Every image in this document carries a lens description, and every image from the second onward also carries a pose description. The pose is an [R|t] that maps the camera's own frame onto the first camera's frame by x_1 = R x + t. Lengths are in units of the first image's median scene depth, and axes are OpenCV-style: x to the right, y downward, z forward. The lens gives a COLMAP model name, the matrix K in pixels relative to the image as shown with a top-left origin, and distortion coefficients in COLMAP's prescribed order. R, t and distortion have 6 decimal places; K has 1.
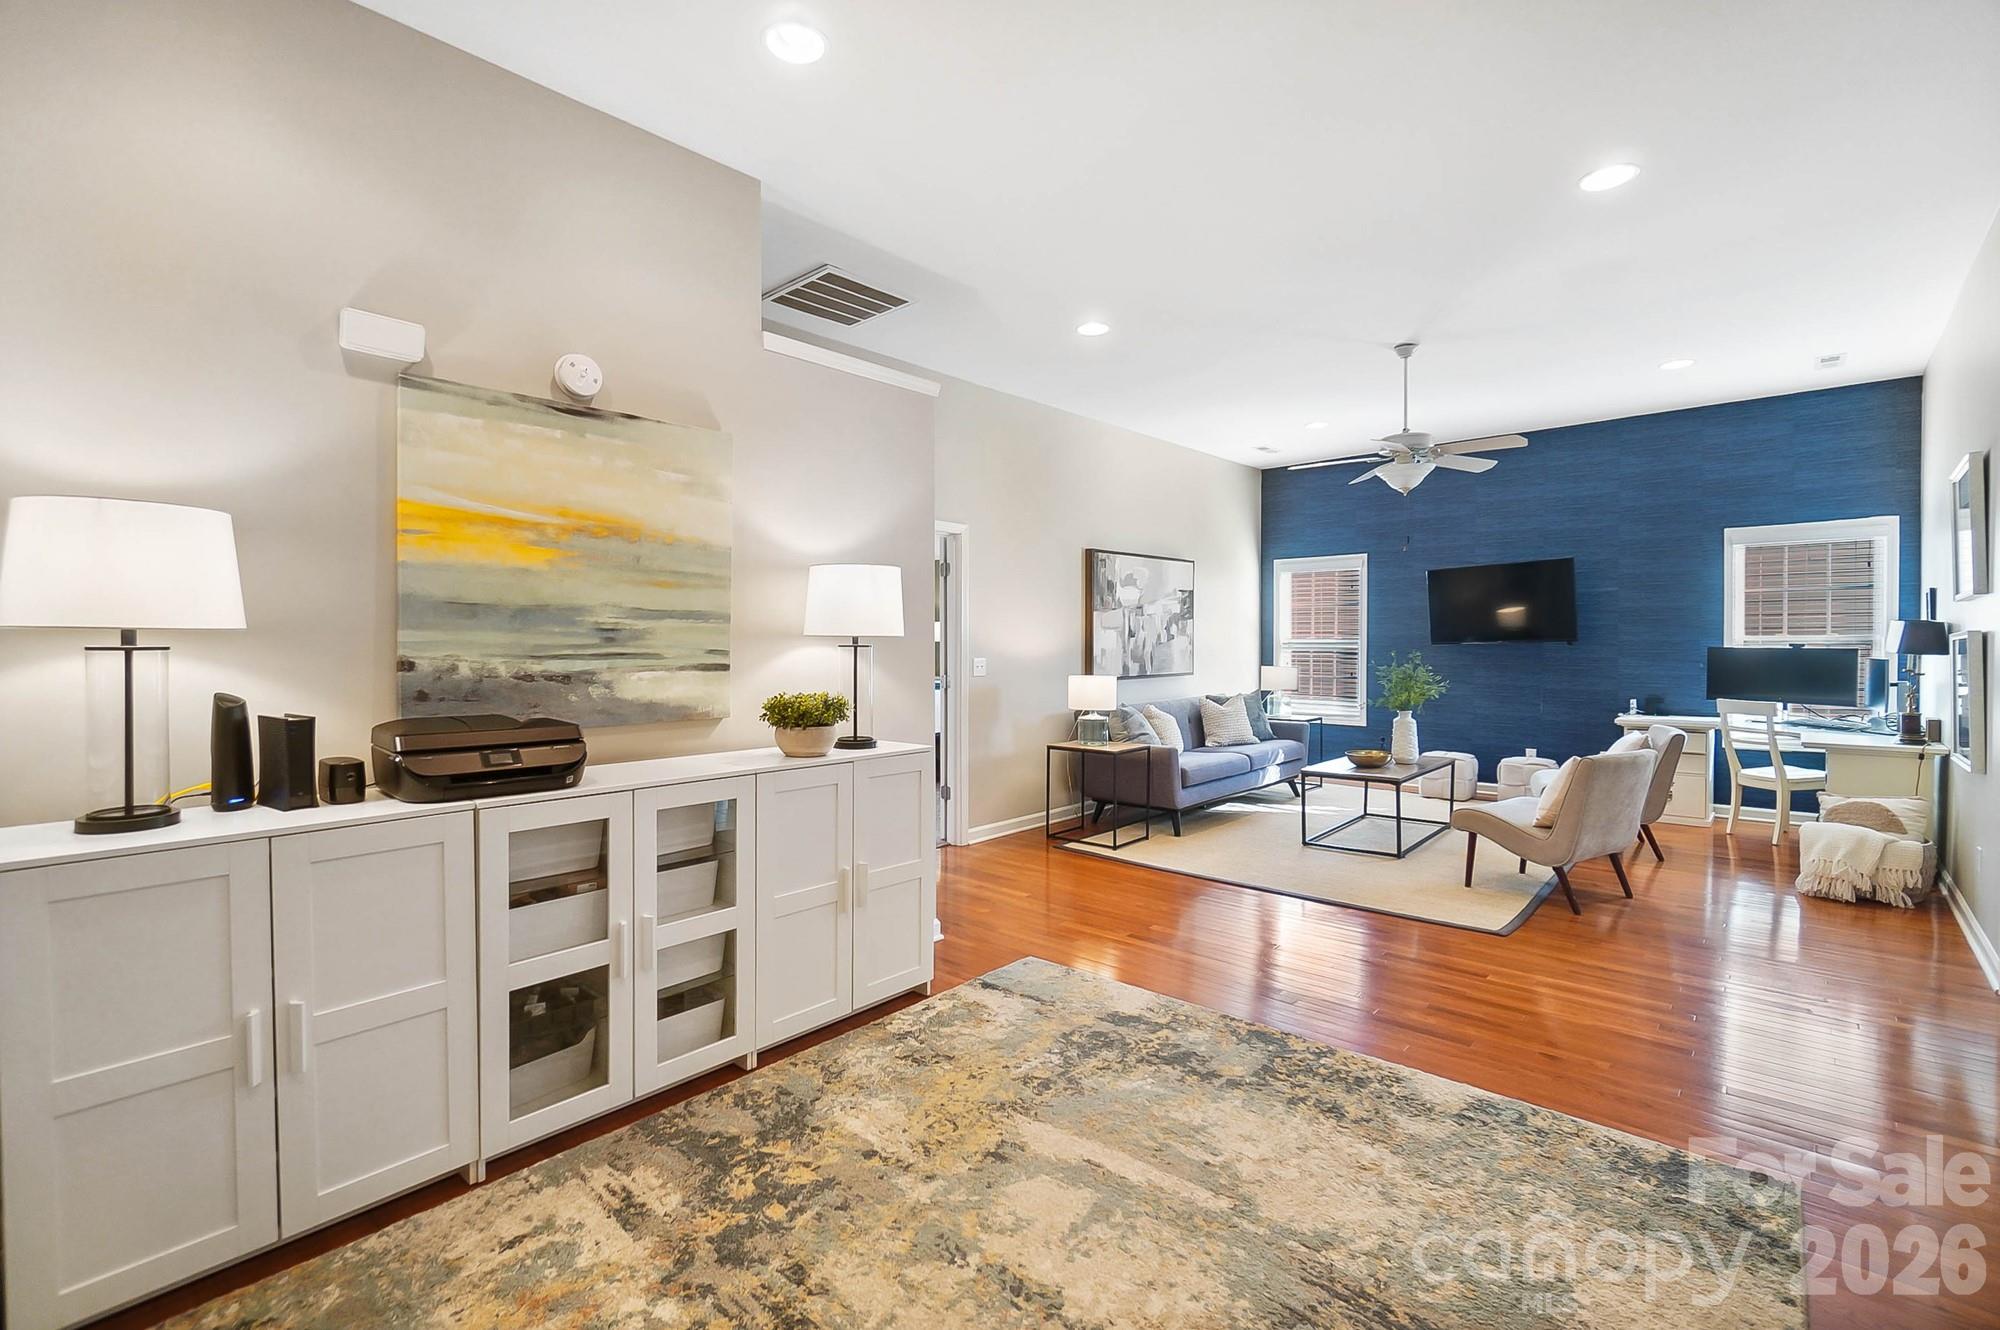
lens RADIAL K [[857.8, 0, 1008.9], [0, 857.8, 658.4], [0, 0, 1]] dist [-0.003030, -0.001758]
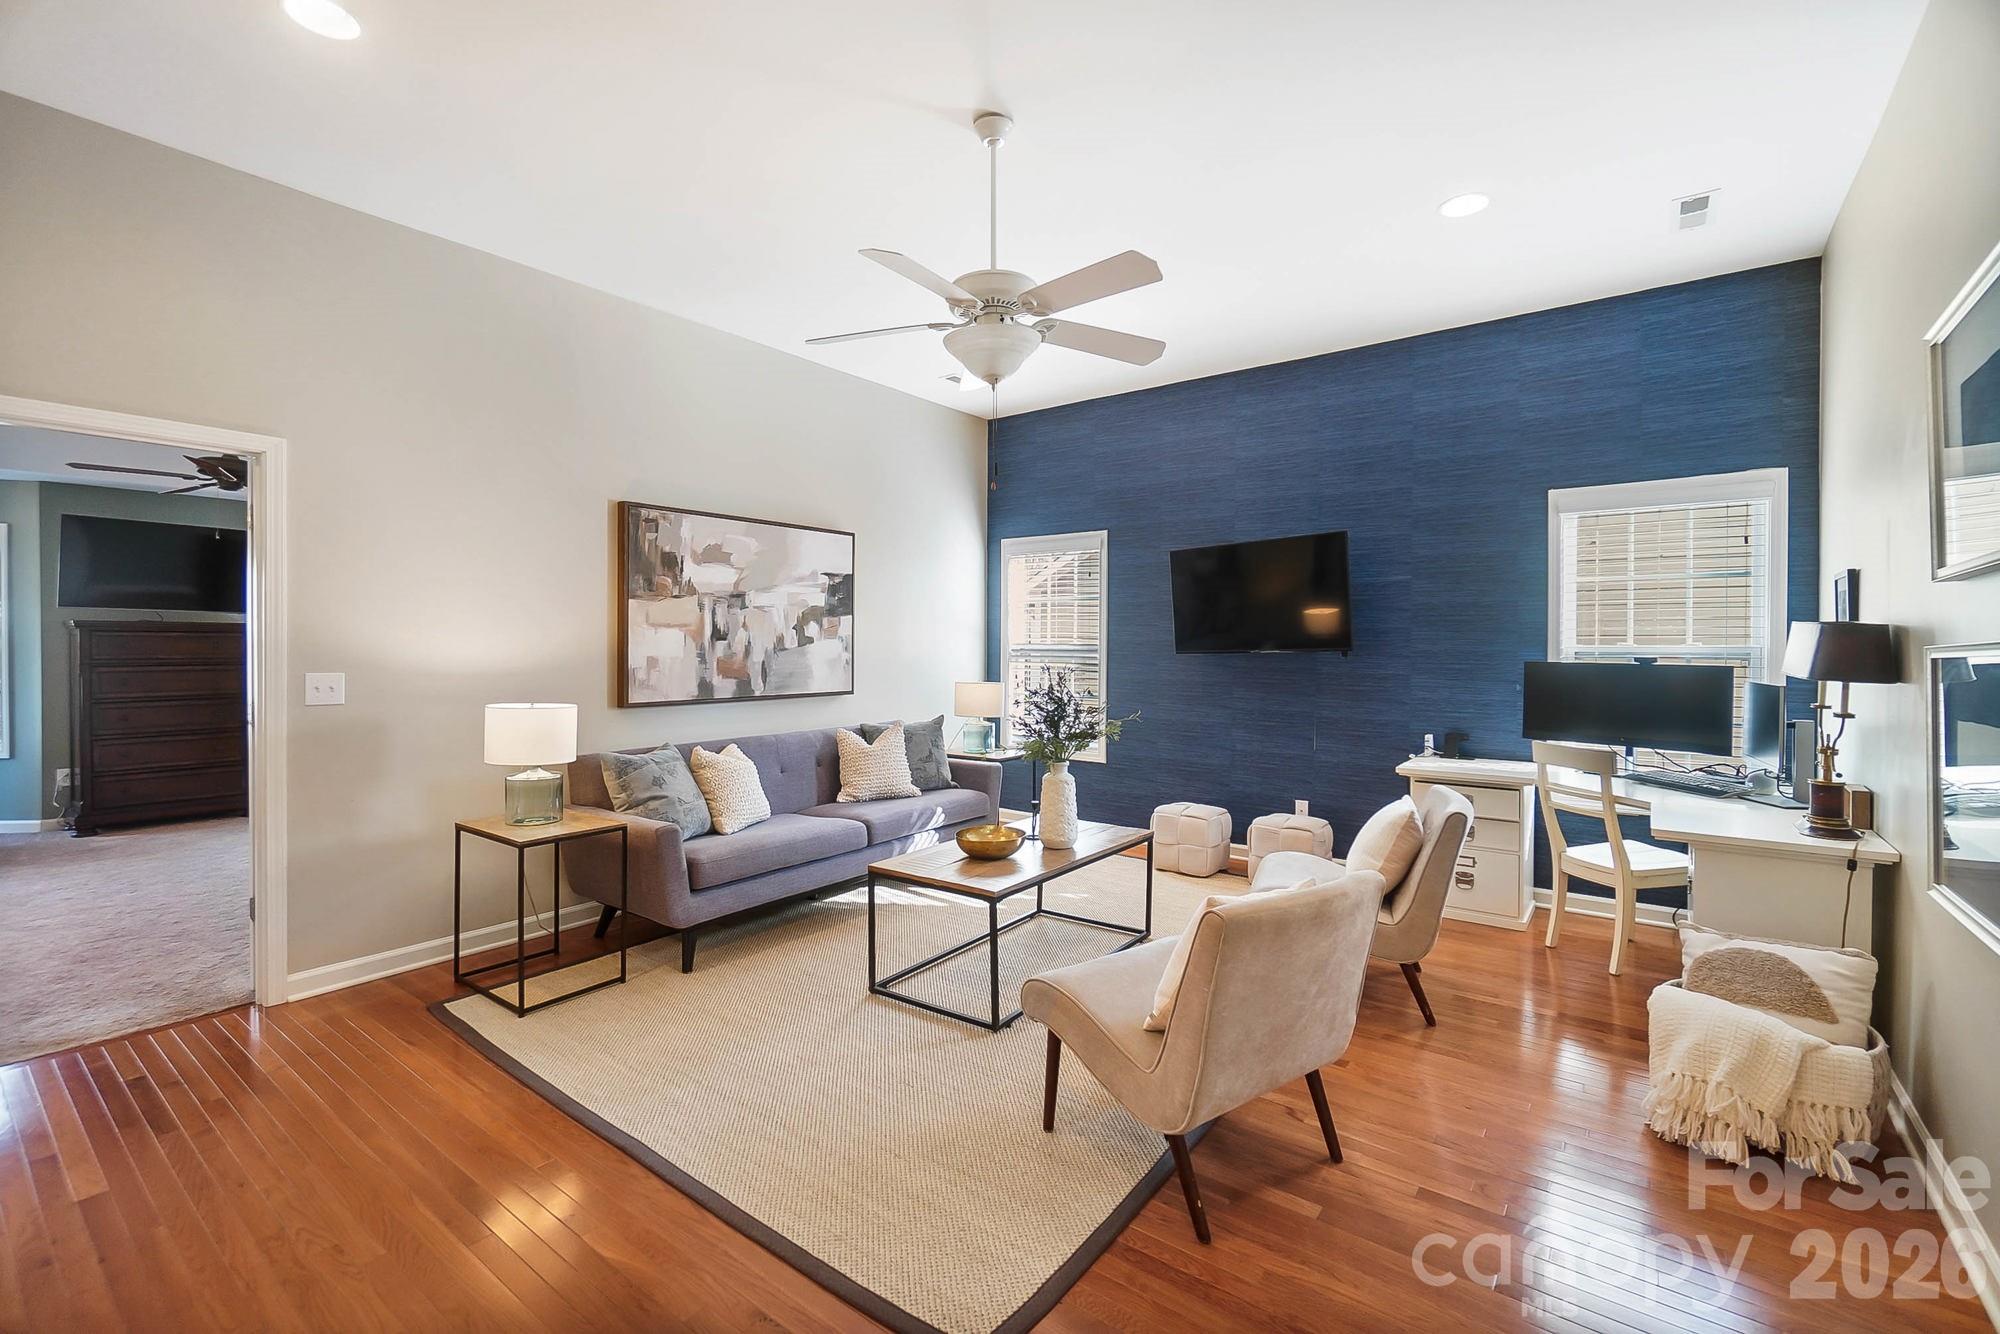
lens RADIAL K [[857.8, 0, 991.7], [0, 857.8, 657.6], [0, 0, 1]] dist [-0.003030, -0.001758]
pose [[0.995699, 0.006691, 0.092404, 0.324559], [-0.006180, 0.999964, -0.005813, -0.009392], [-0.092440, 0.005217, 0.995705, 0.351551]]
